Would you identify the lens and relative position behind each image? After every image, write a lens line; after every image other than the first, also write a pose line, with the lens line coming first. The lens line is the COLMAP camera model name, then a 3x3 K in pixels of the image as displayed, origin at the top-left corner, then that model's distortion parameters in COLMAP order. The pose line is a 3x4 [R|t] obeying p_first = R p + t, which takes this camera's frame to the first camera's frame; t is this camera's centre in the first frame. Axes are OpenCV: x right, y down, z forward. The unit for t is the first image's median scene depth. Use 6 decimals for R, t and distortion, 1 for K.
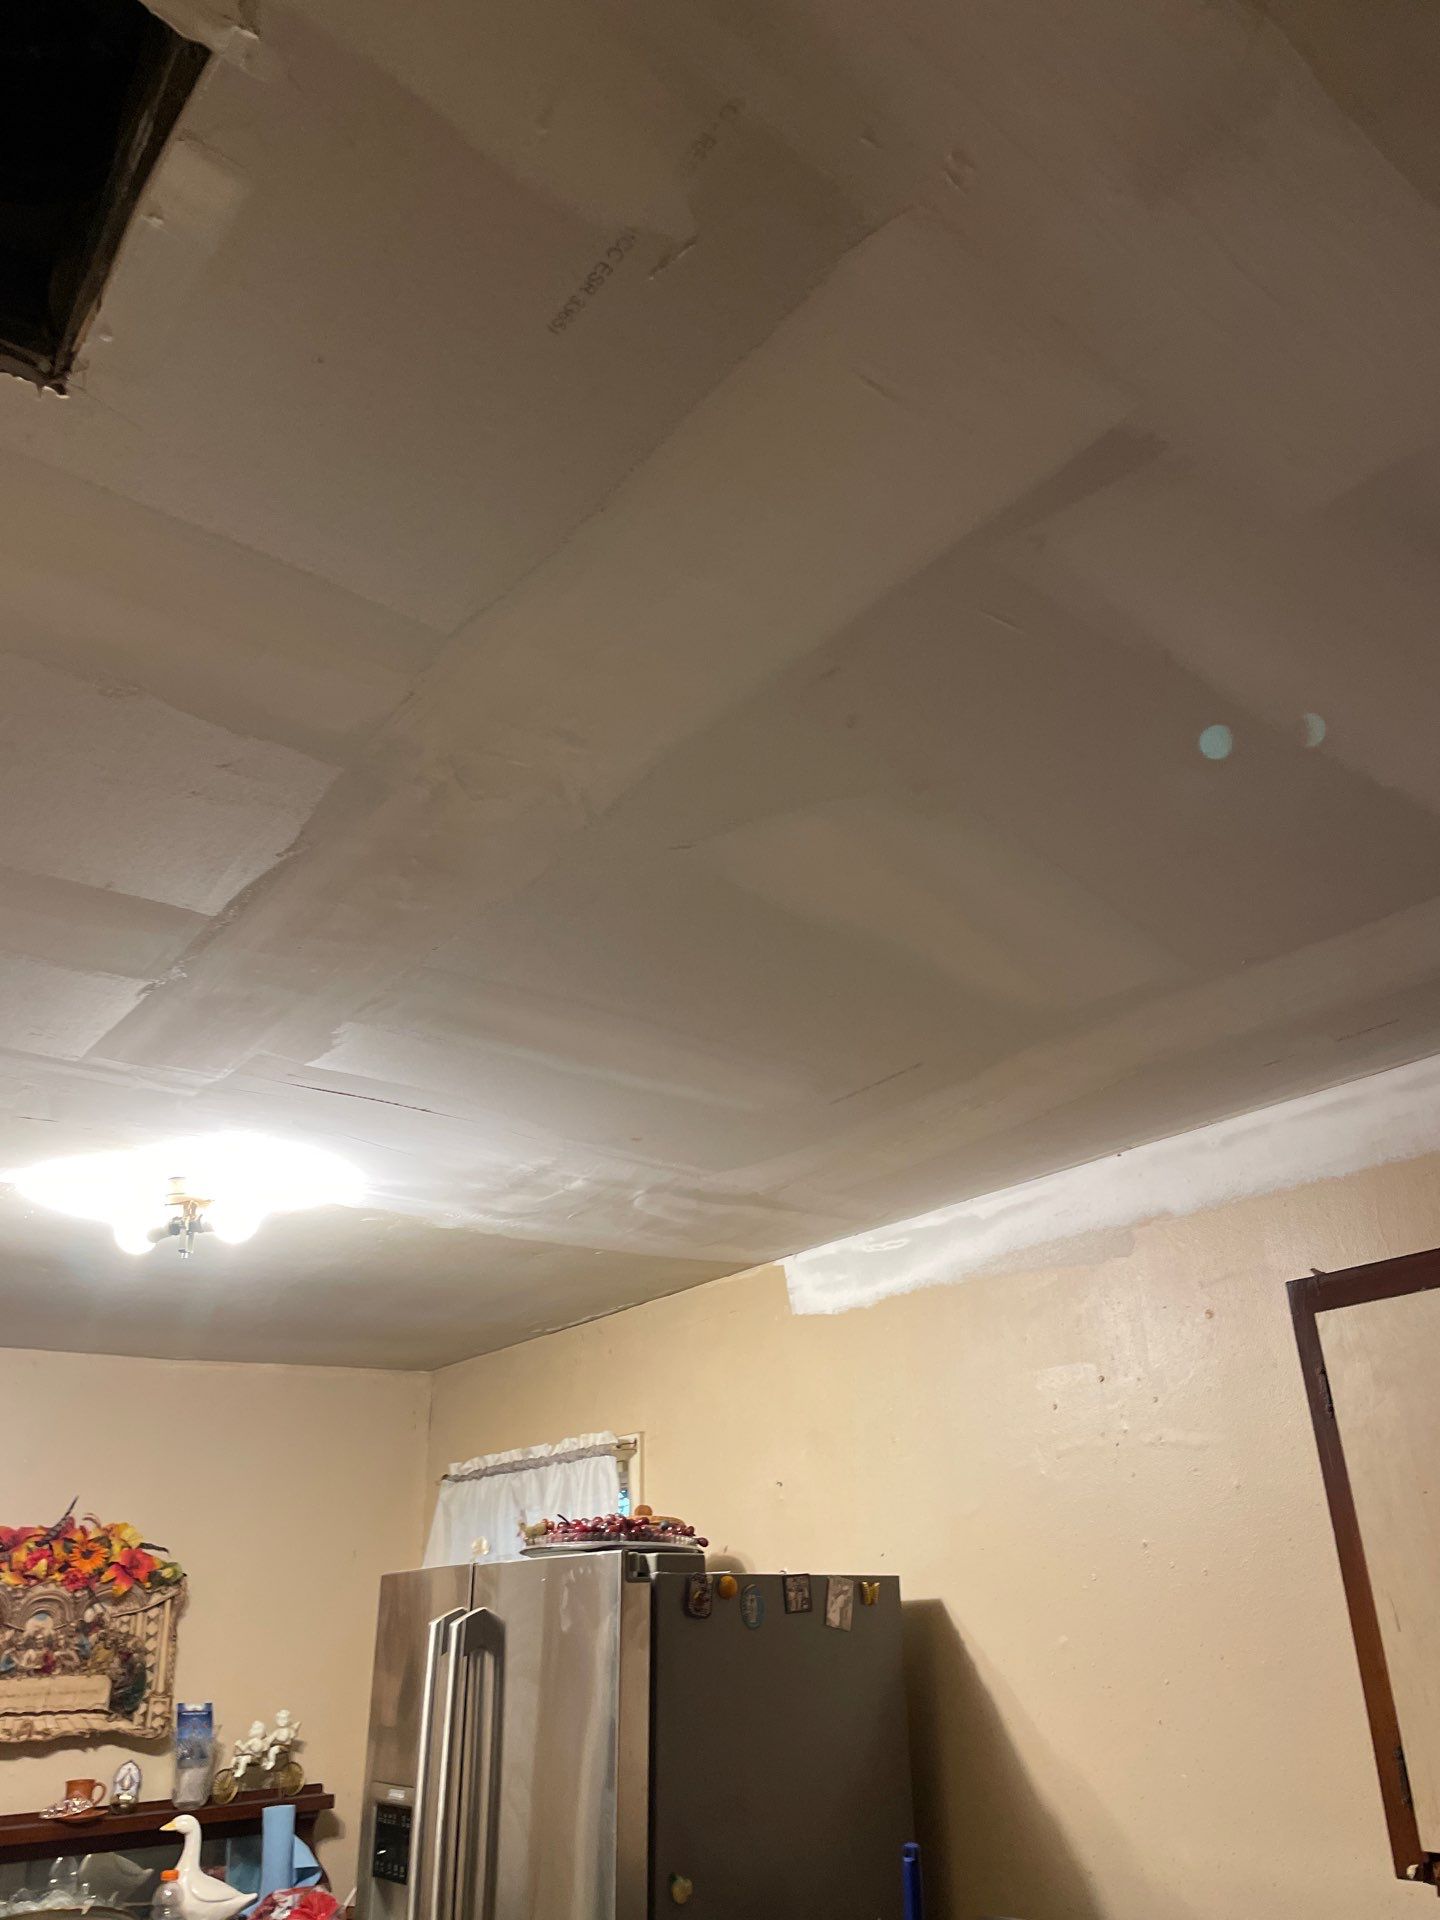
lens RADIAL K [[1460.7, 0, 762.5], [0, 1460.7, 974.0], [0, 0, 1]] dist [0.081654, -0.111458]
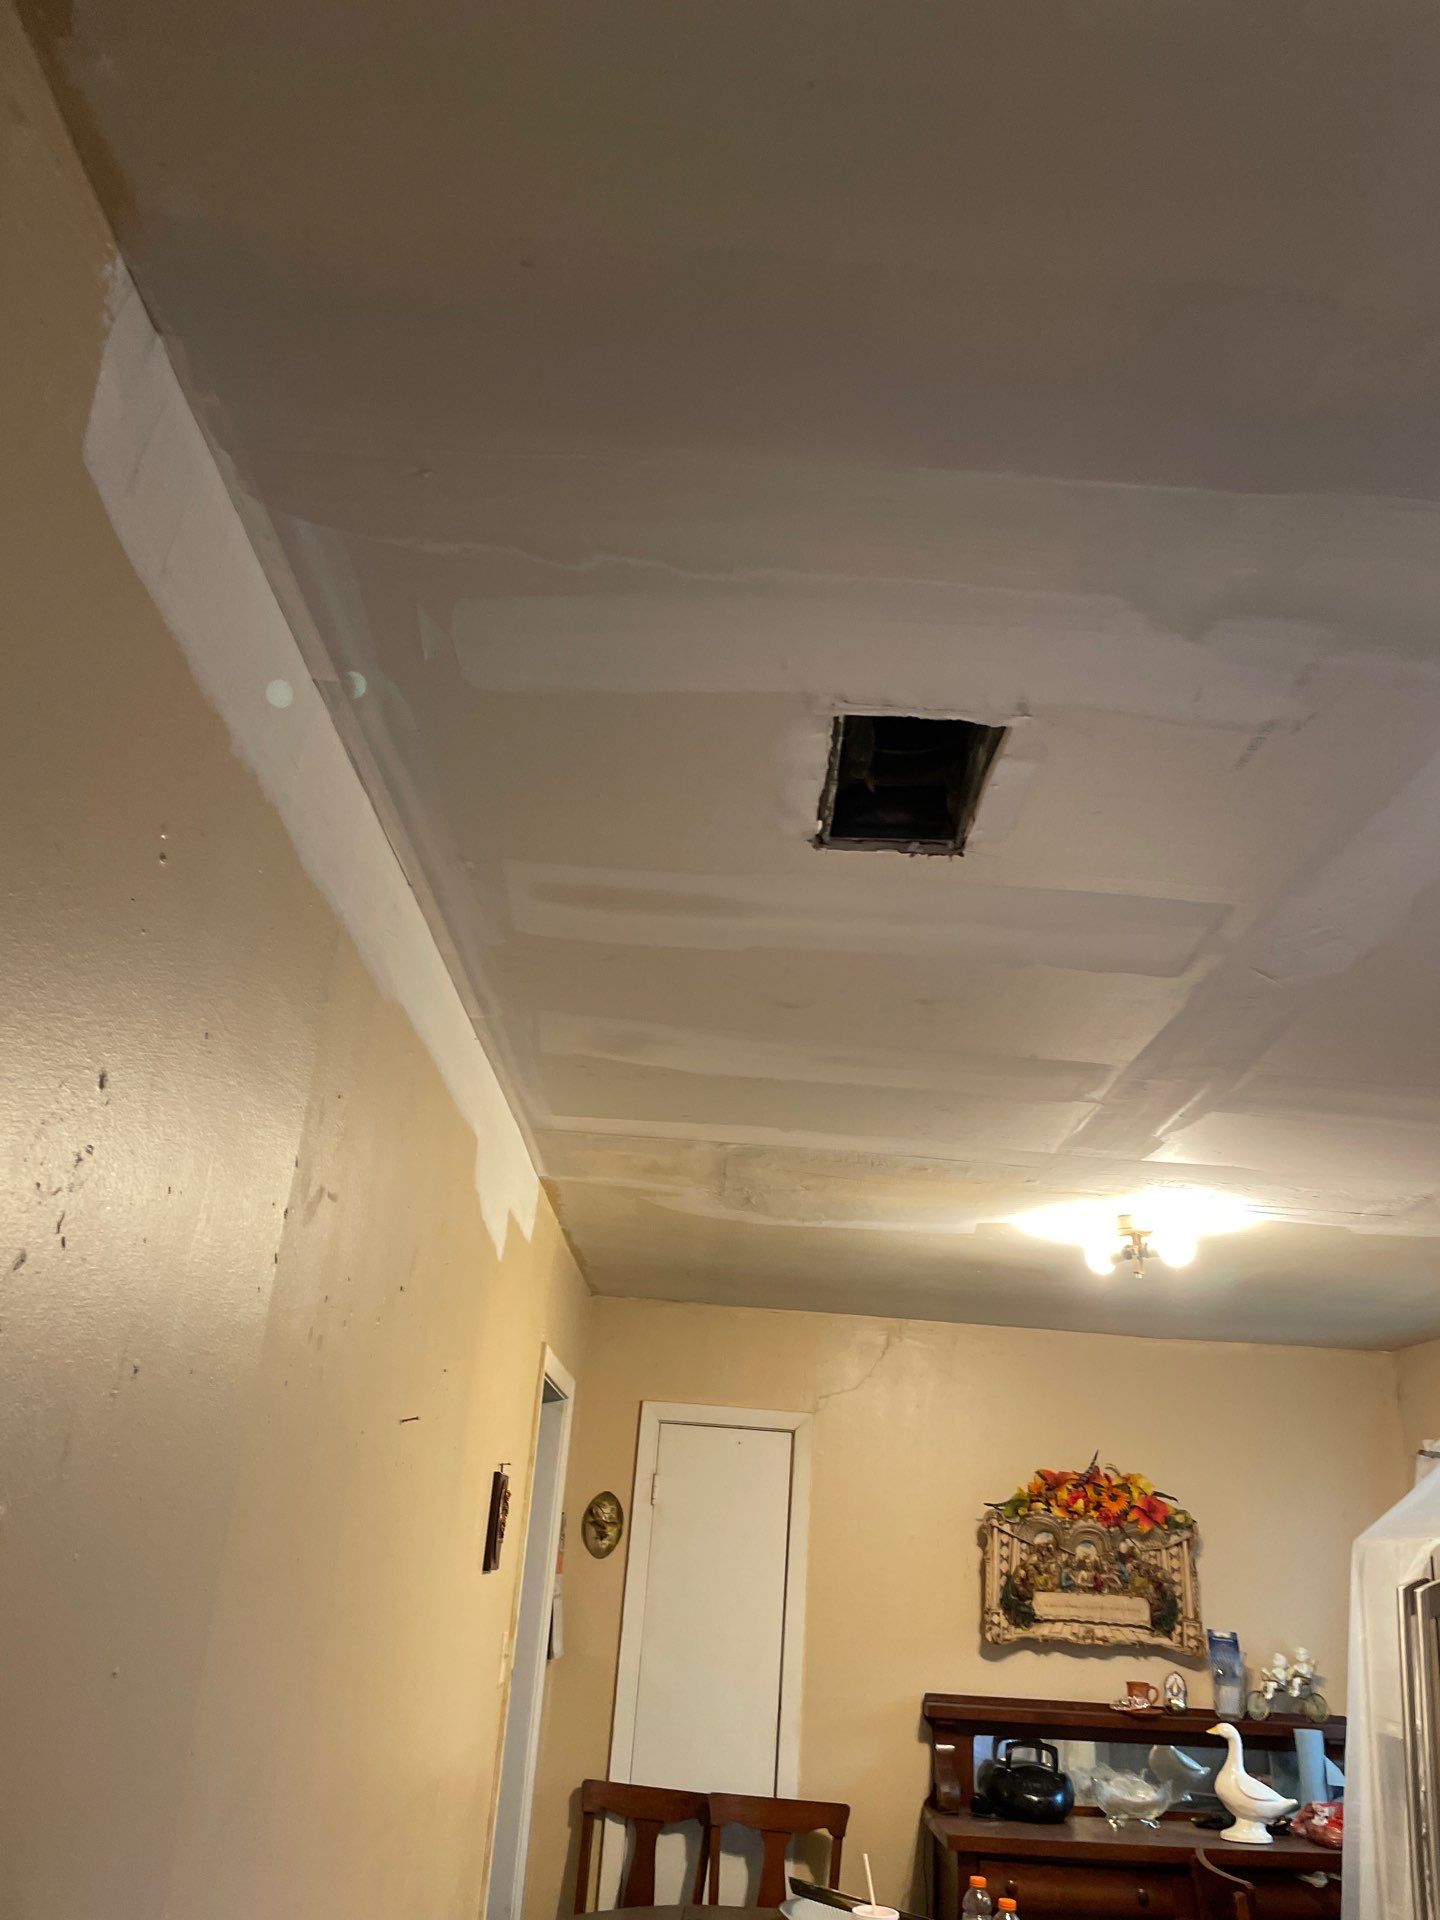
lens RADIAL K [[1454.6, 0, 735.8], [0, 1454.6, 966.7], [0, 0, 1]] dist [0.093222, -0.122737]
pose [[0.795726, -0.138671, -0.589567, 0.092646], [0.156682, 0.987430, -0.020781, -0.080341], [0.585039, -0.075838, 0.807452, -0.165611]]
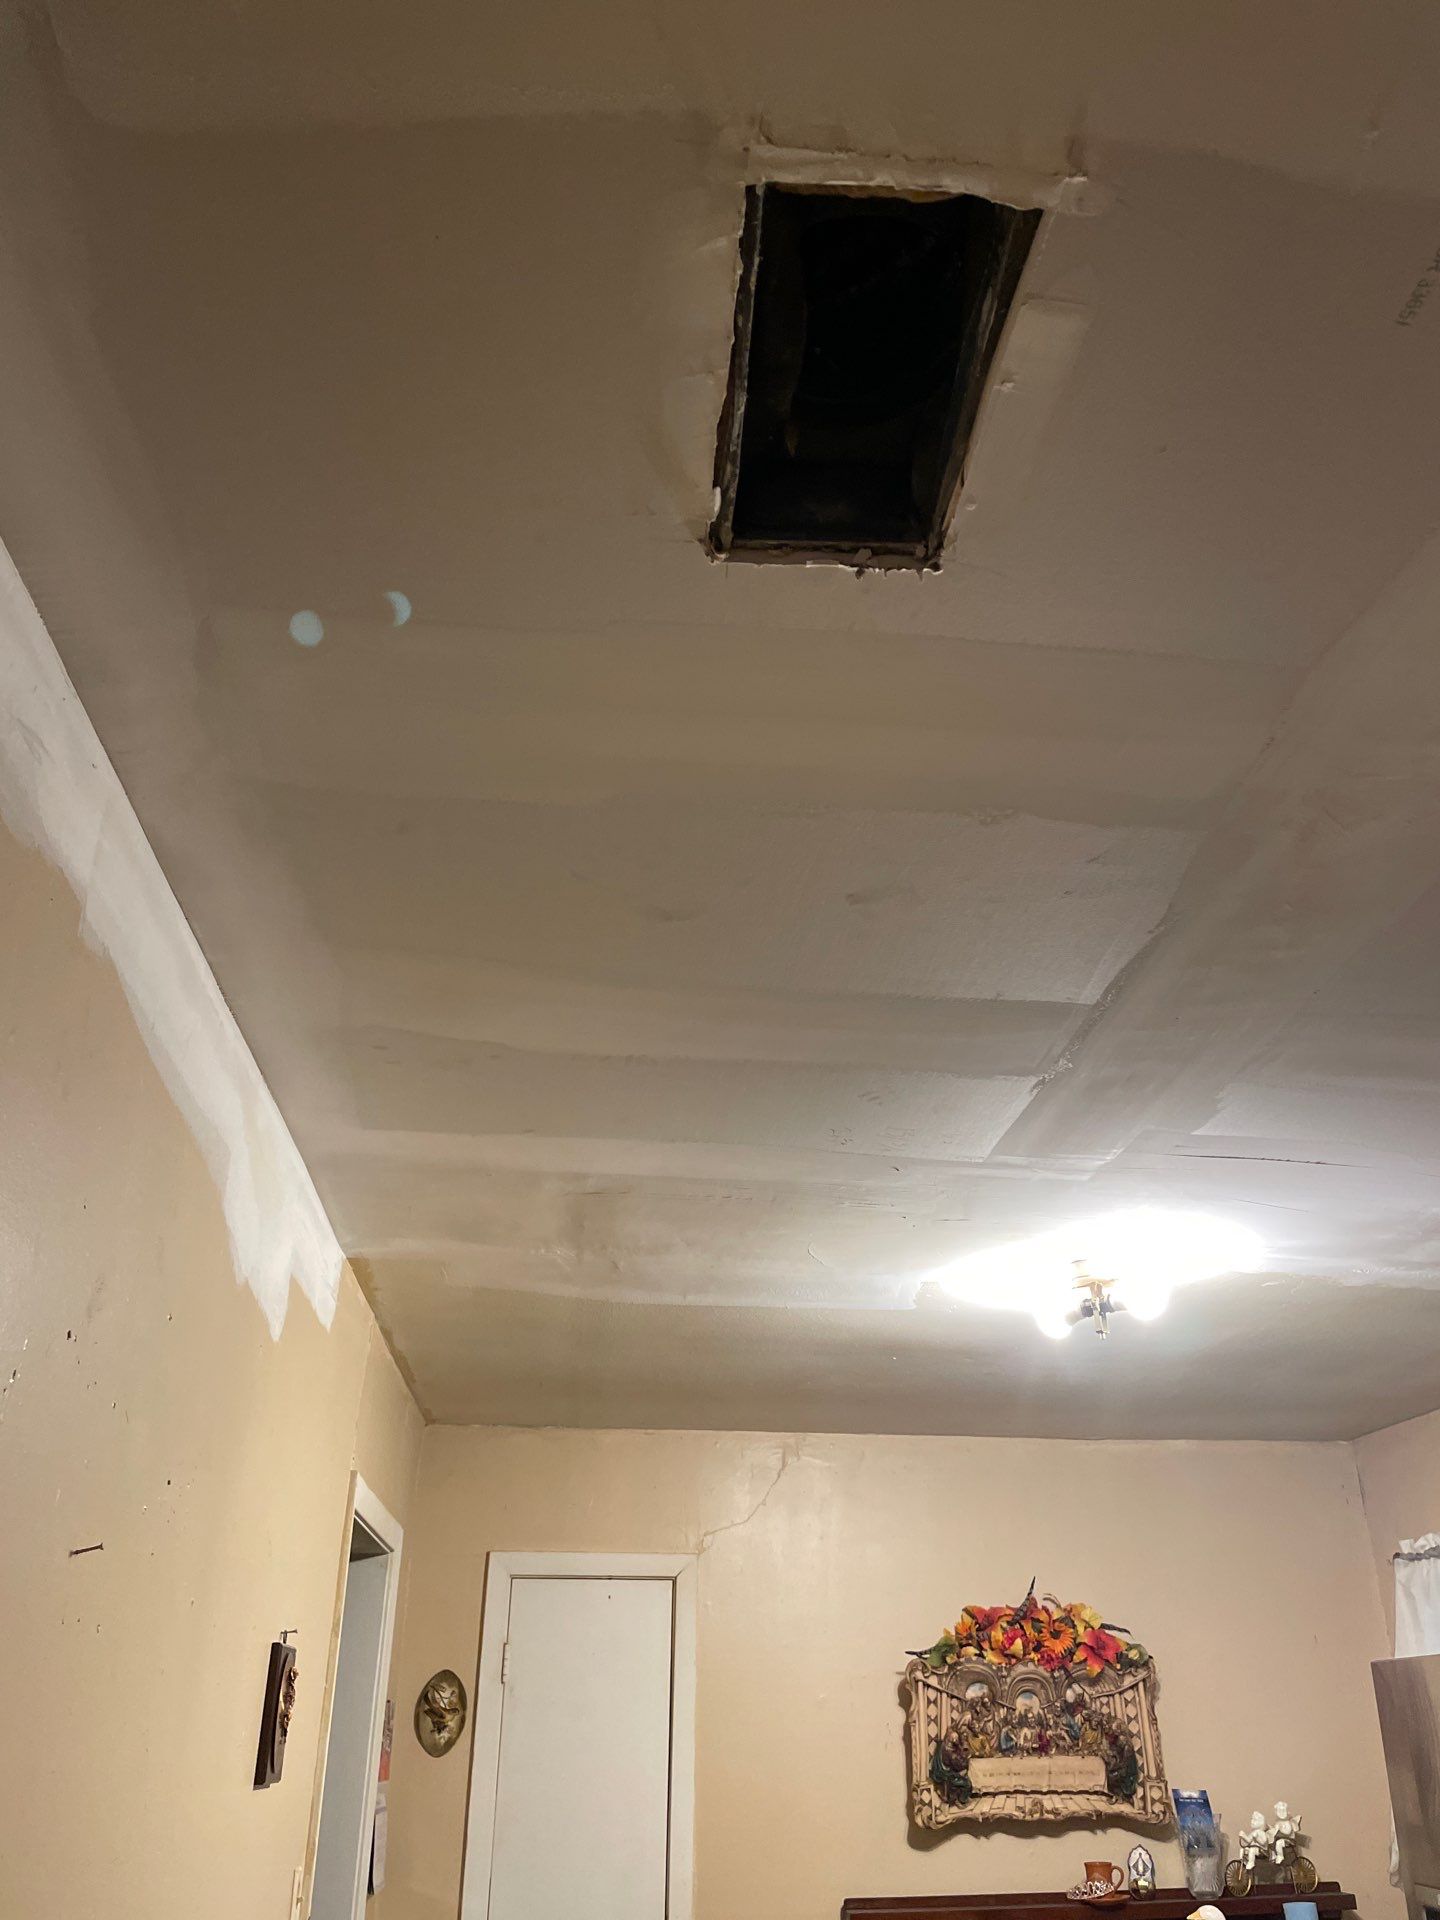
lens RADIAL K [[1460.7, 0, 735.6], [0, 1460.7, 955.4], [0, 0, 1]] dist [0.081654, -0.111458]
pose [[0.843134, -0.216933, -0.492001, -0.034949], [0.188114, 0.976185, -0.108053, -0.004400], [0.503724, -0.001449, 0.863863, -0.011988]]
